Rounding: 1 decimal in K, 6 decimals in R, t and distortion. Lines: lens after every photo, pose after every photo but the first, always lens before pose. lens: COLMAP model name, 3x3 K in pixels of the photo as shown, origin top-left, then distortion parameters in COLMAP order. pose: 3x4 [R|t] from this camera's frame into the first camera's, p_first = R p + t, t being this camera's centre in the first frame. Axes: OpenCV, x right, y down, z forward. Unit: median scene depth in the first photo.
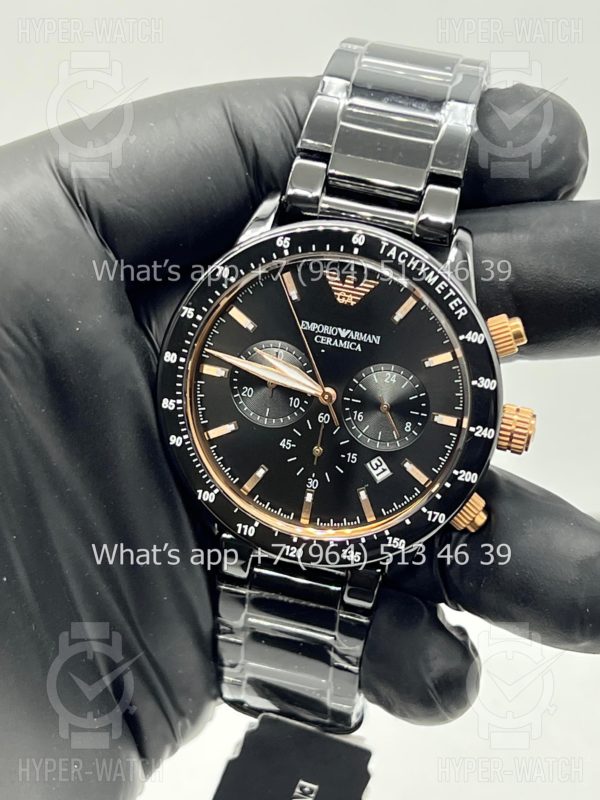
lens RADIAL K [[1850.6, 0, 300.8], [0, 1850.6, 405.3], [0, 0, 1]] dist [0.249103, 0.000000]
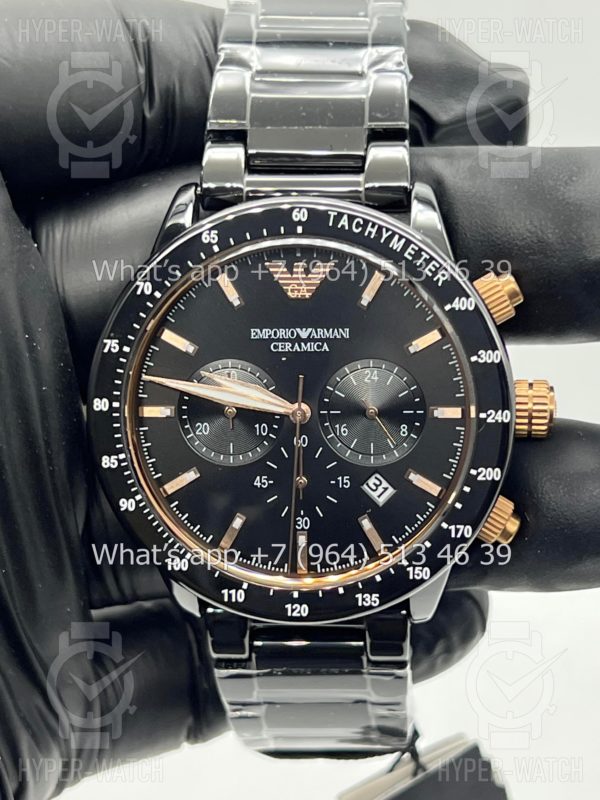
lens RADIAL K [[1850.6, 0, 304.1], [0, 1850.6, 405.2], [0, 0, 1]] dist [0.249103, 0.000000]
pose [[0.979421, -0.196671, 0.045336, -0.020072], [0.199085, 0.978329, -0.056897, 0.038367], [-0.033164, 0.064752, 0.997350, 0.185585]]
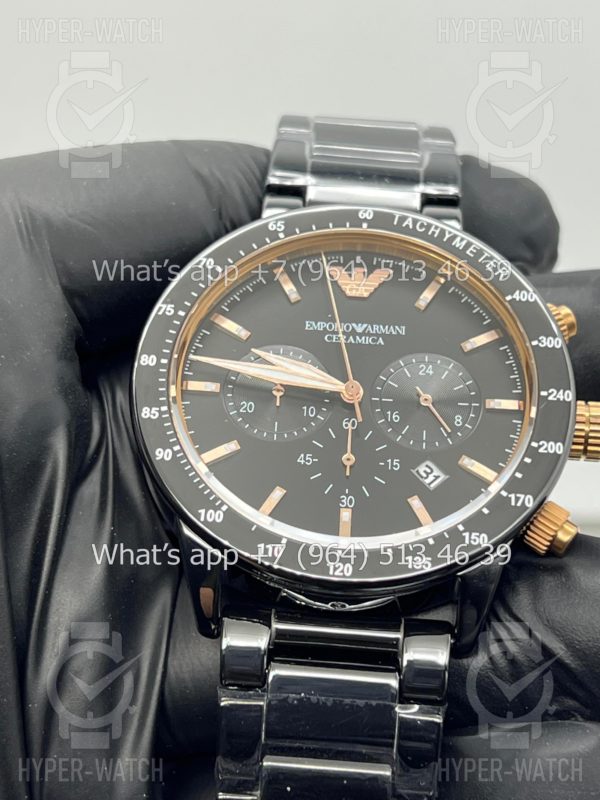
lens RADIAL K [[1850.6, 0, 297.3], [0, 1850.6, 397.1], [0, 0, 1]] dist [0.249103, 0.000000]
pose [[0.976655, -0.016712, 0.214164, -0.176752], [0.148369, 0.773443, -0.616256, 0.477636], [-0.155345, 0.633645, 0.757867, 0.407360]]
